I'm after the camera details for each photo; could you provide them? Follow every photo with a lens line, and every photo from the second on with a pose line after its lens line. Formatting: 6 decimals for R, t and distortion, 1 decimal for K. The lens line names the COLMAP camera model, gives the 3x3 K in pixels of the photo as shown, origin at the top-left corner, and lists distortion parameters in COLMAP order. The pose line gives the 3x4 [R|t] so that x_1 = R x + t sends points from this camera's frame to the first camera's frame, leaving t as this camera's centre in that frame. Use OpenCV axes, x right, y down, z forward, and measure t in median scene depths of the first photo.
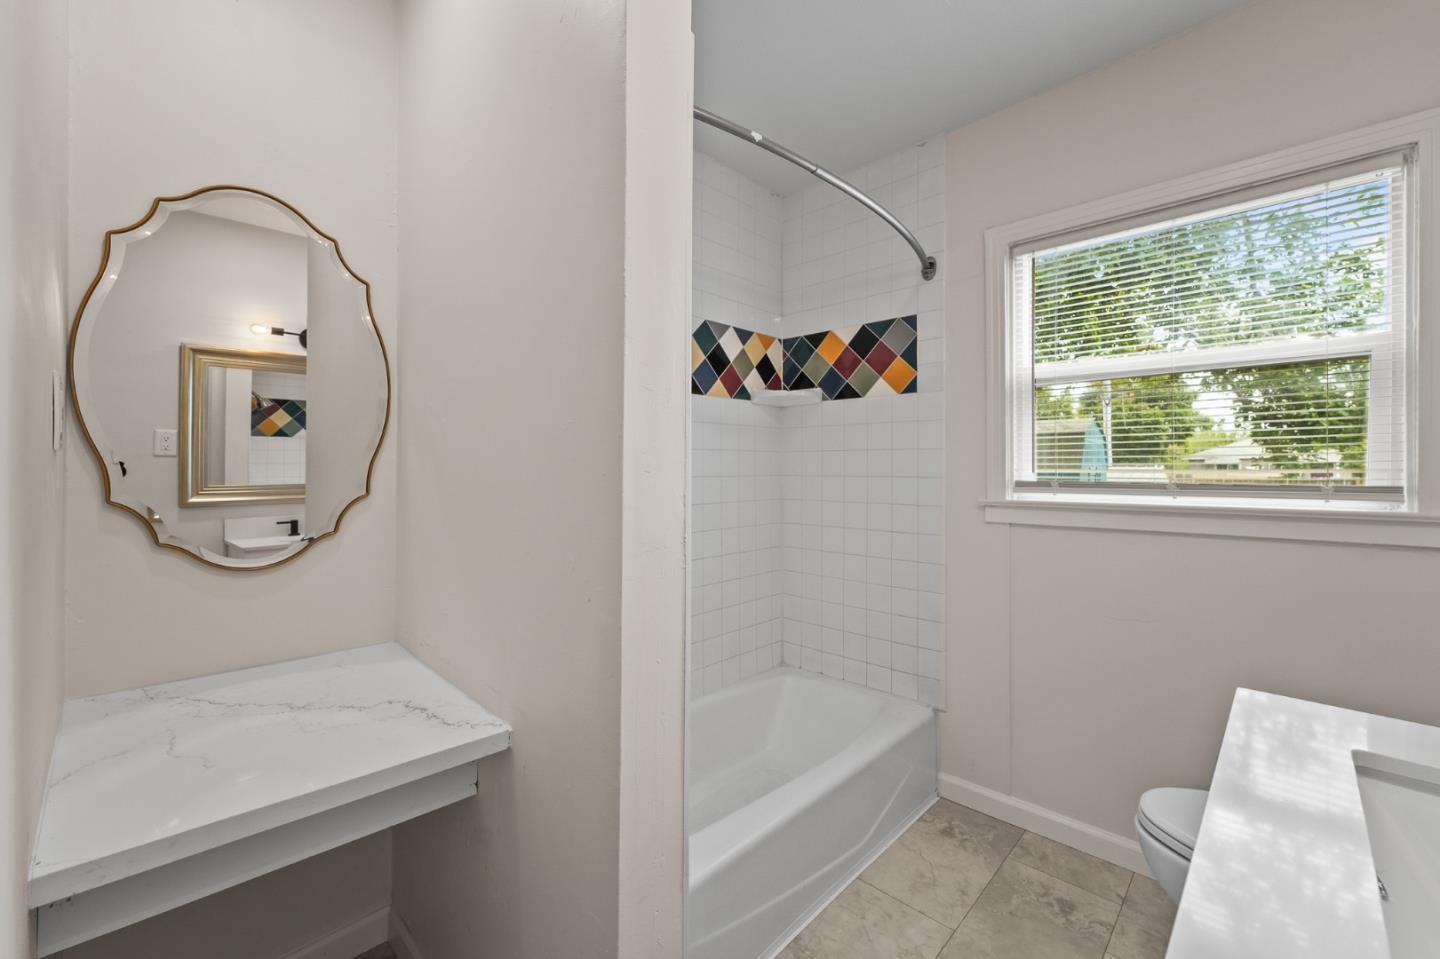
lens RADIAL K [[590.1, 0, 716.6], [0, 590.1, 466.4], [0, 0, 1]] dist [0.001587, -0.000508]
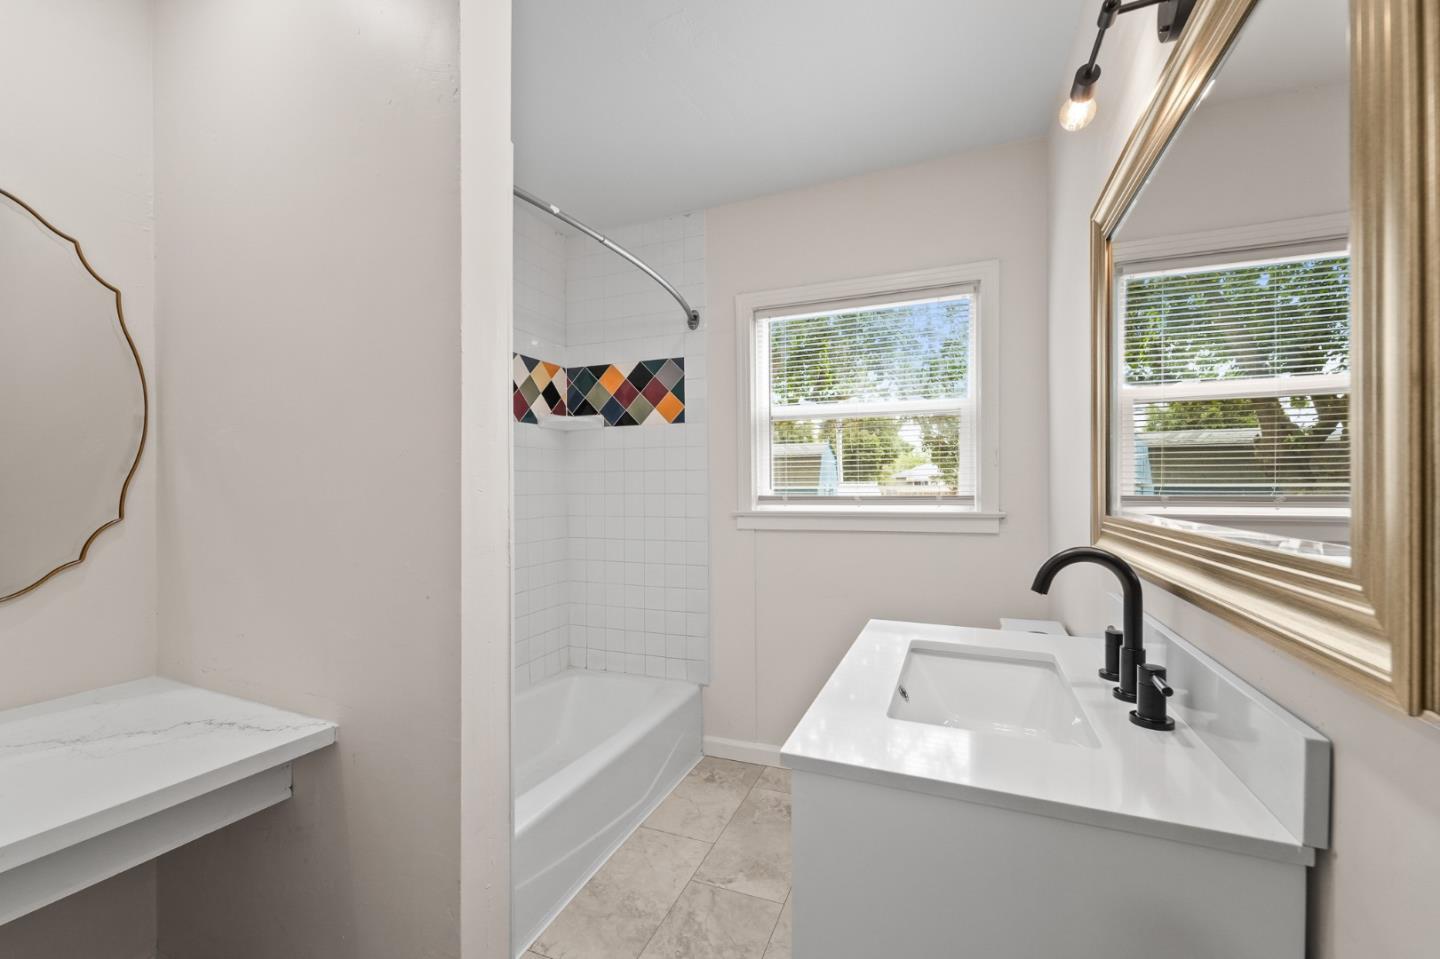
lens RADIAL K [[590.1, 0, 716.4], [0, 590.1, 484.8], [0, 0, 1]] dist [0.001587, -0.000508]
pose [[0.929354, -0.006469, 0.369132, -0.051503], [0.006474, 0.999978, 0.001226, -0.001134], [-0.369132, 0.001250, 0.929376, -0.163005]]
